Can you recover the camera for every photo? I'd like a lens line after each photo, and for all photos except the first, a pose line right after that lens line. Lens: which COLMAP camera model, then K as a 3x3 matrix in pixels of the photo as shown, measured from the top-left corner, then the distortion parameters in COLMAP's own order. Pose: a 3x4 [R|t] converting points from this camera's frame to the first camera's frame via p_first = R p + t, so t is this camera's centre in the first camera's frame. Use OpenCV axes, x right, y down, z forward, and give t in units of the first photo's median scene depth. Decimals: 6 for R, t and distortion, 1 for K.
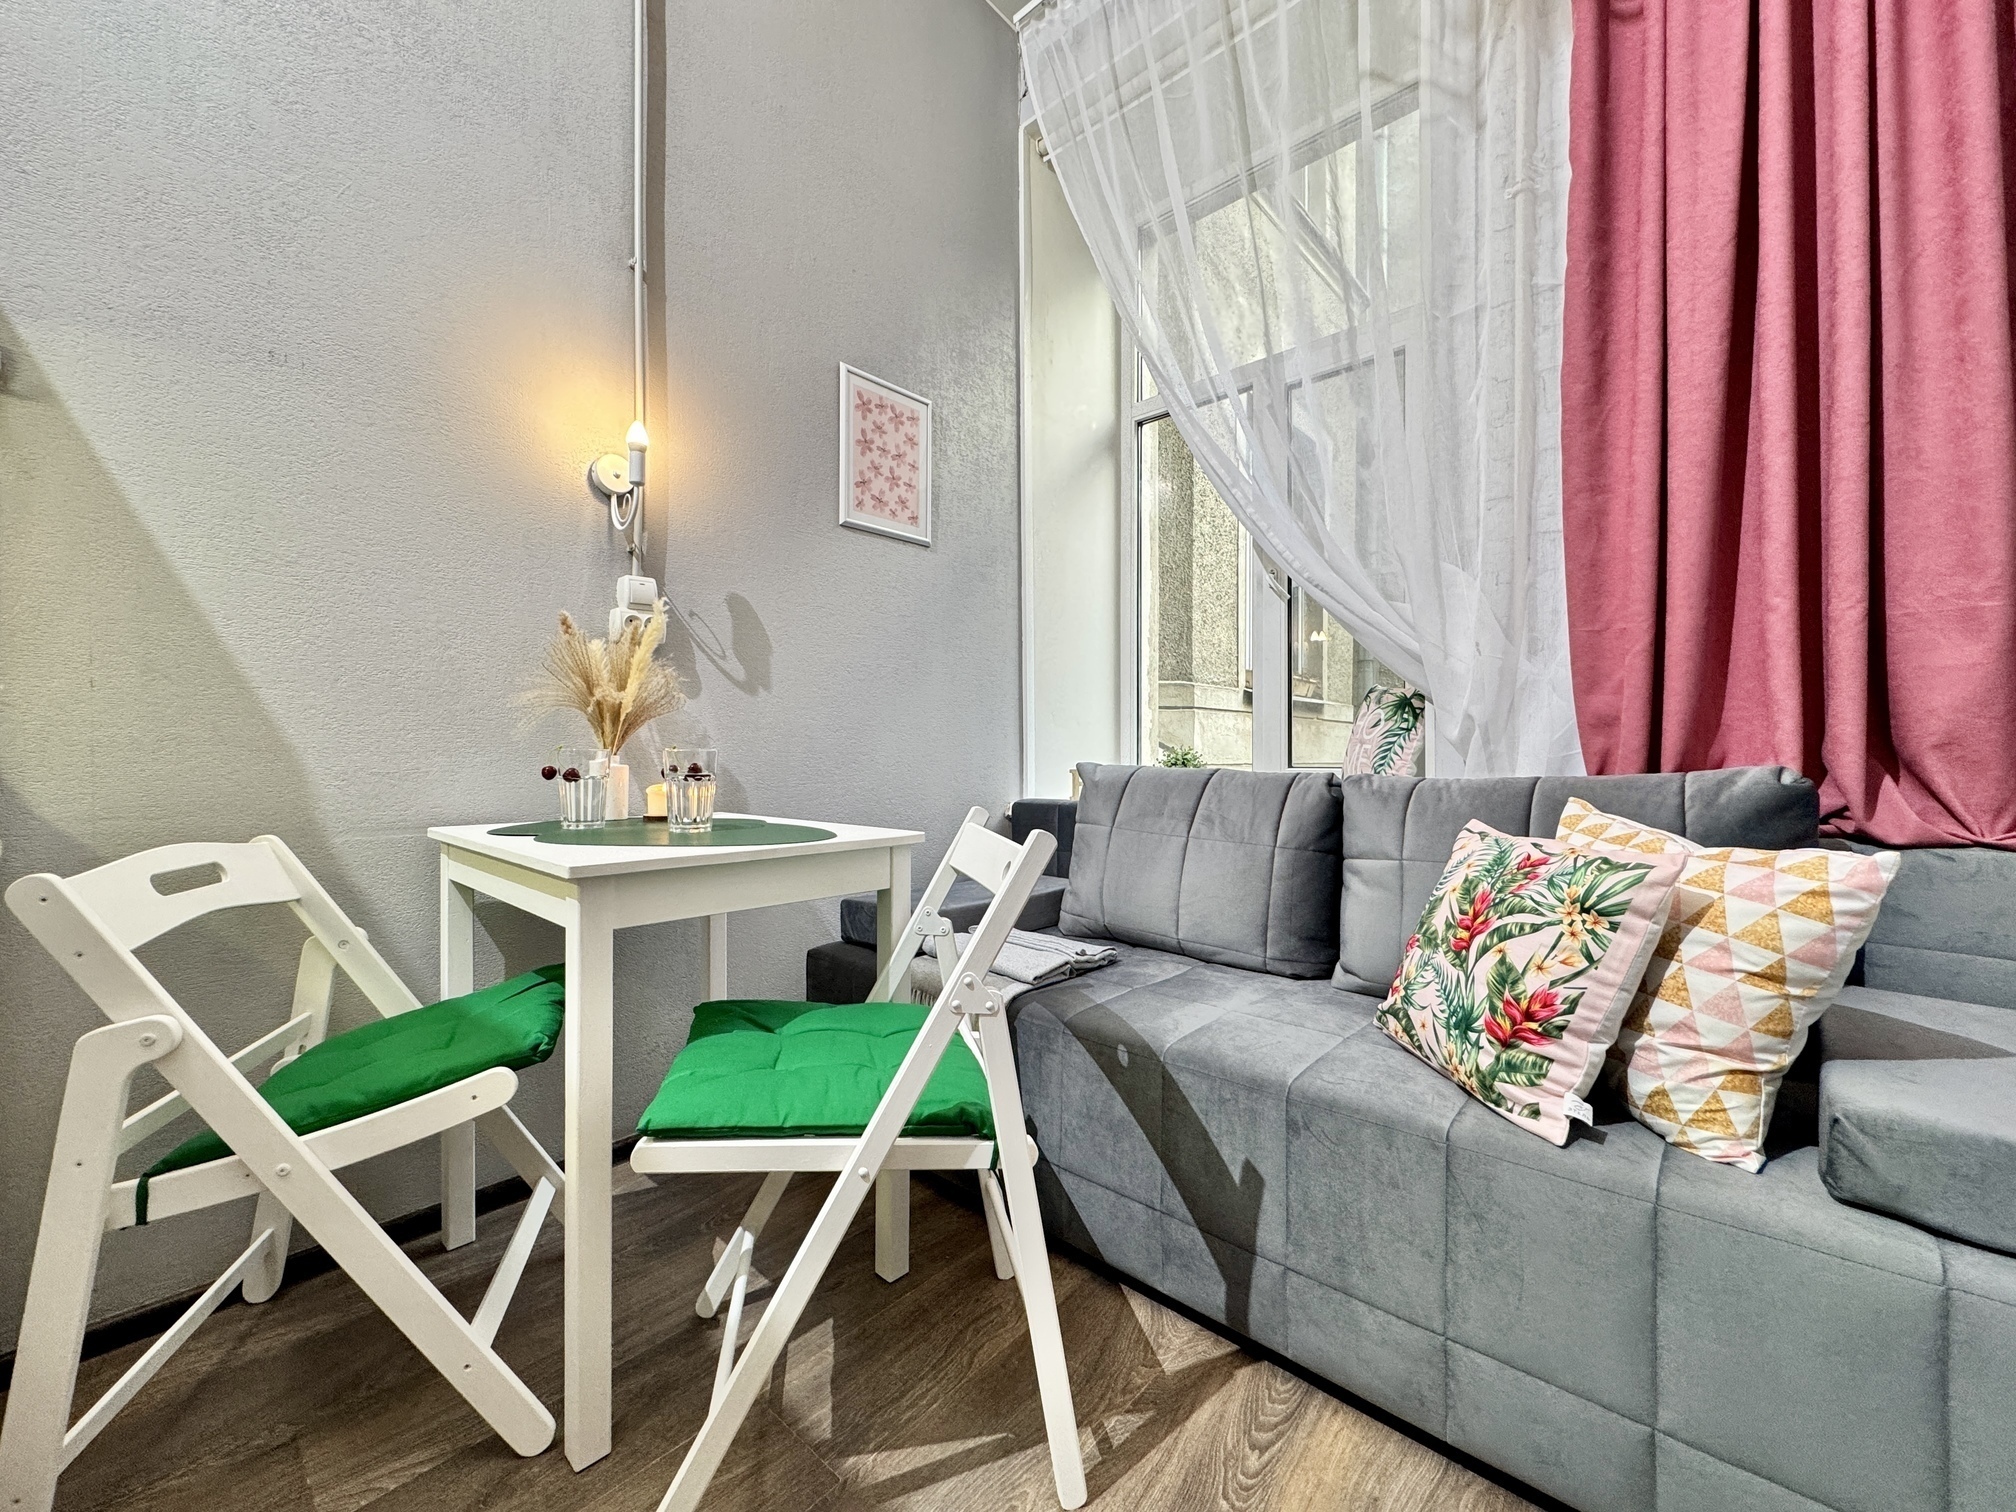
lens RADIAL K [[829.6, 0, 1025.3], [0, 829.6, 758.3], [0, 0, 1]] dist [0.001496, -0.000124]
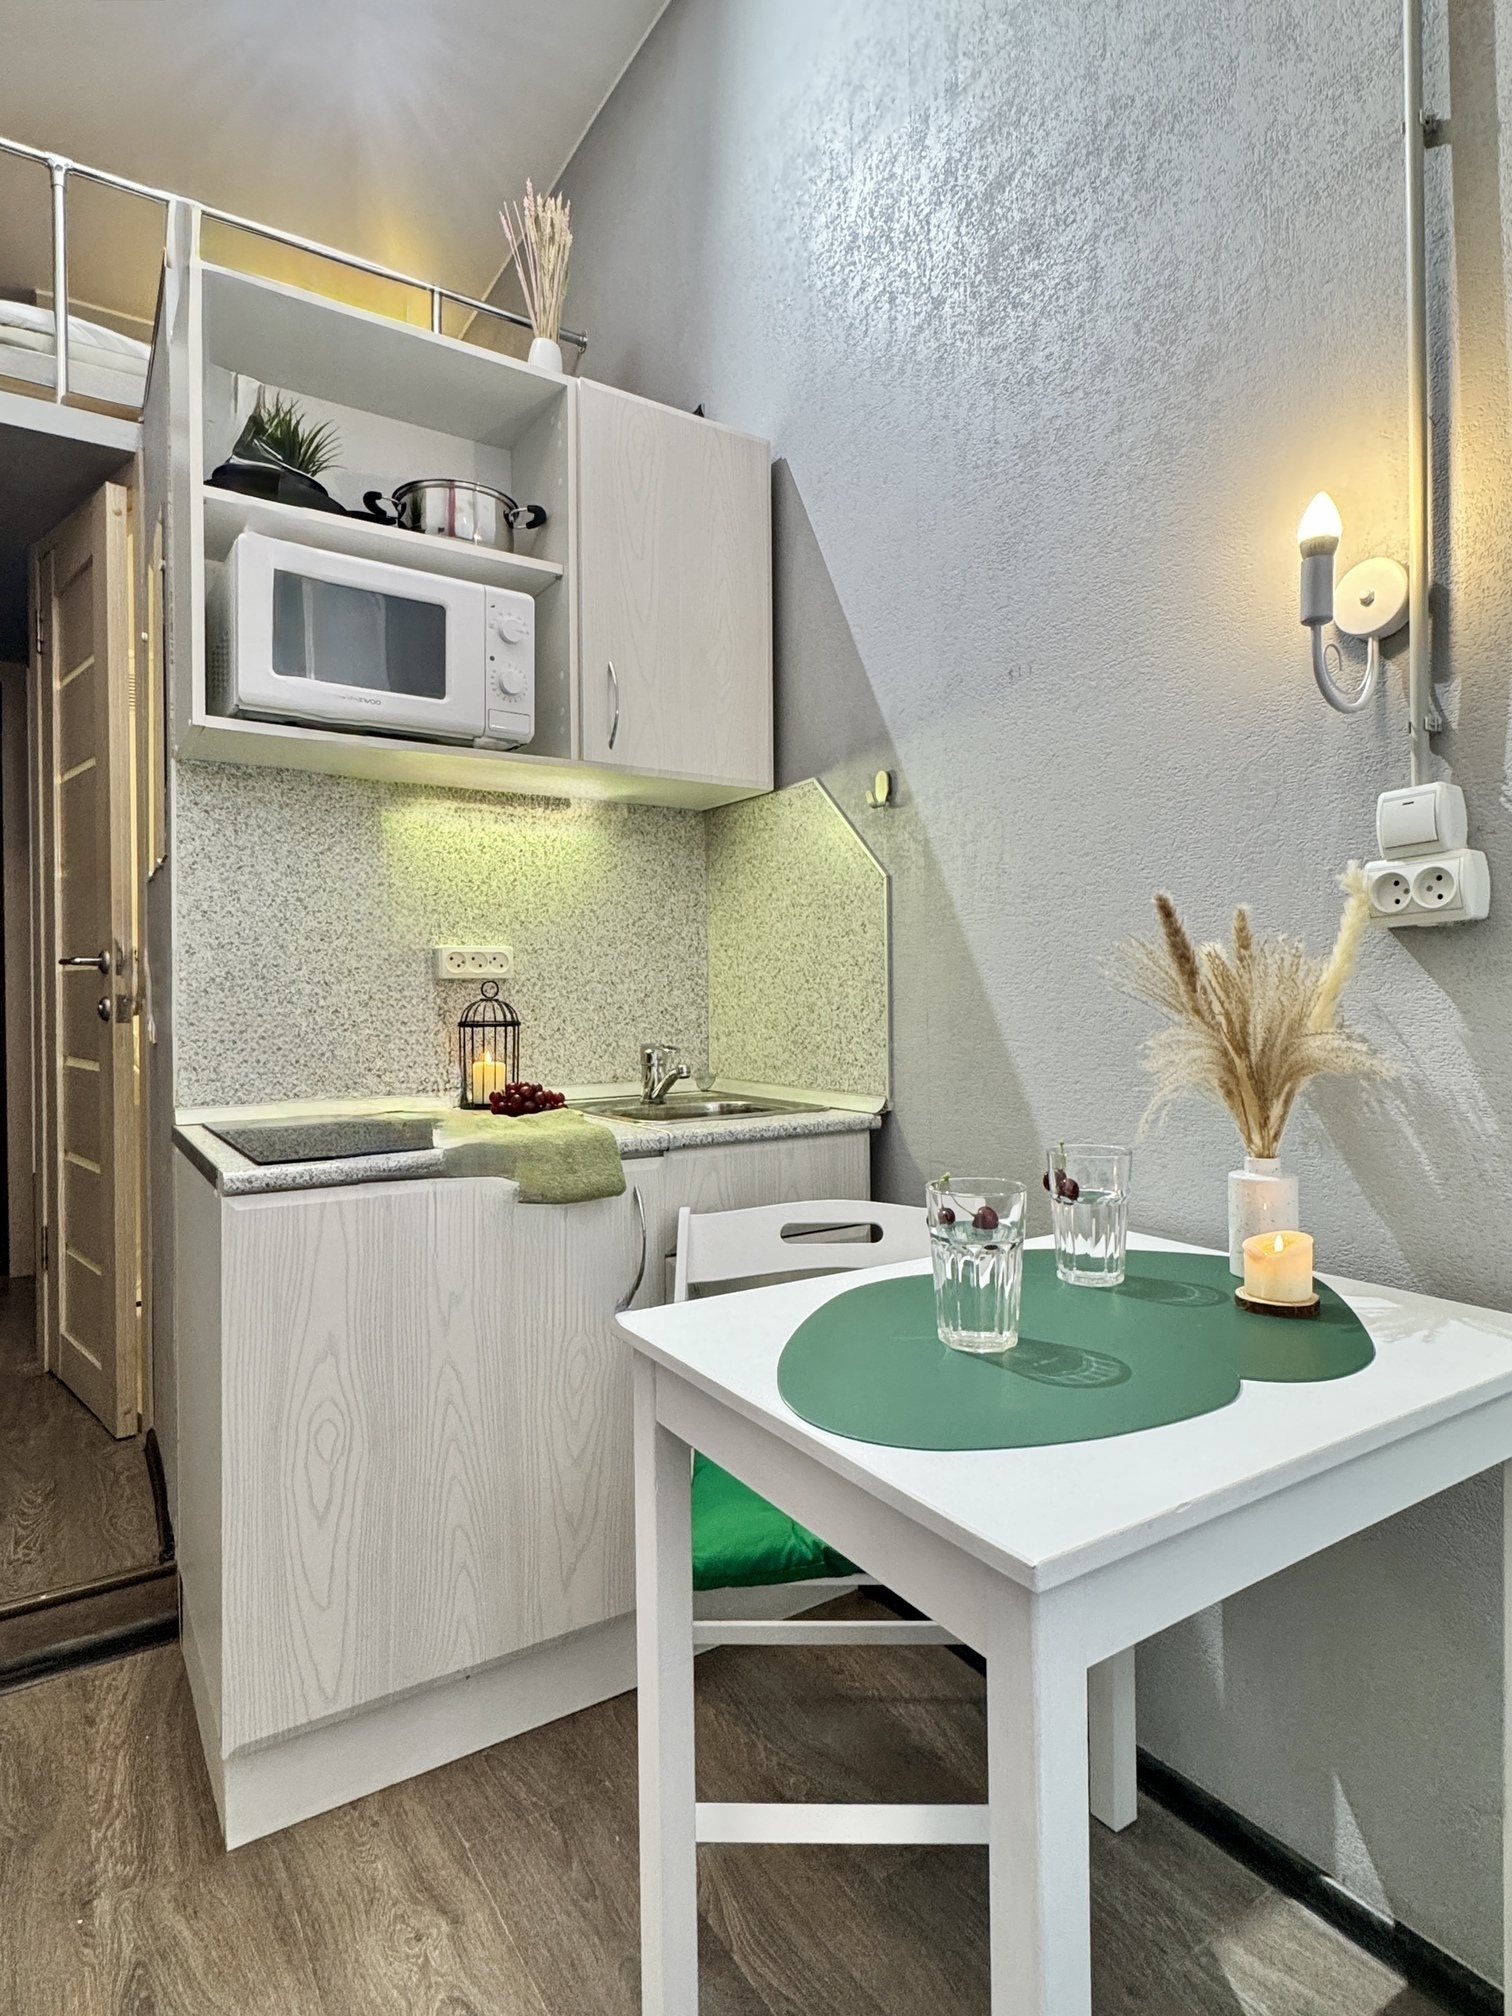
lens RADIAL K [[1079.9, 0, 759.5], [0, 1079.9, 1001.5], [0, 0, 1]] dist [-0.002569, -0.000881]
pose [[-0.307778, 0.017144, -0.951304, 0.300553], [0.024243, 0.999654, 0.010172, -0.136730], [0.951149, -0.019932, -0.308087, 1.022635]]
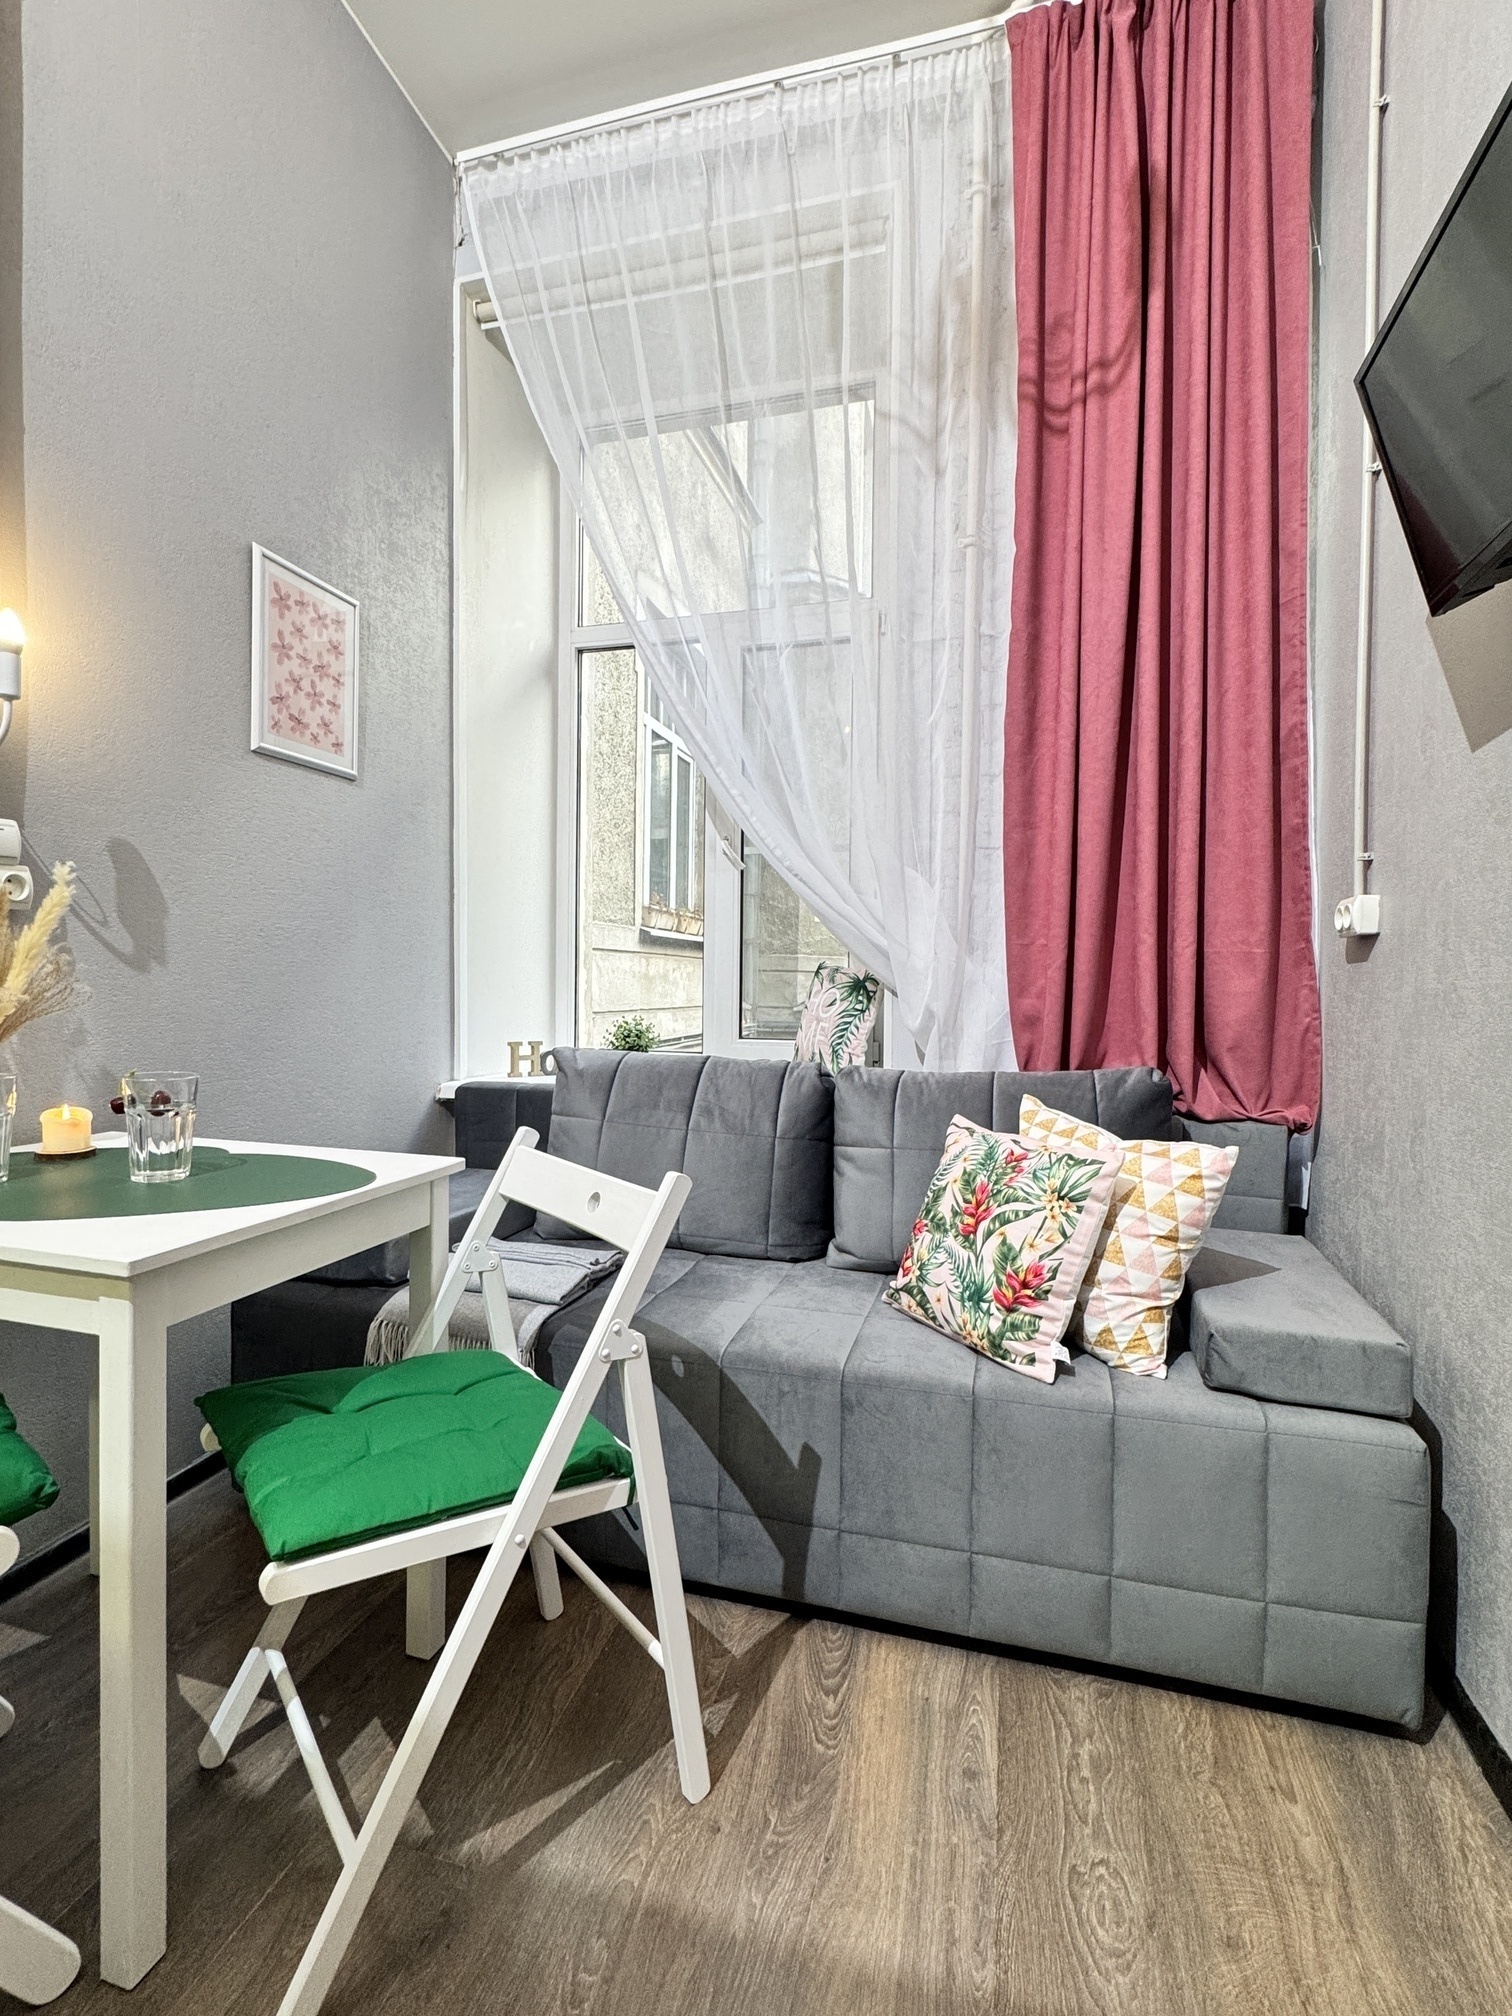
lens RADIAL K [[943.3, 0, 826.1], [0, 943.3, 1011.0], [0, 0, 1]] dist [0.005989, -0.001399]
pose [[0.882905, 0.006506, 0.469506, -0.273137], [-0.018094, 0.999633, 0.020174, -0.105065], [-0.469202, -0.026307, 0.882699, -0.095457]]
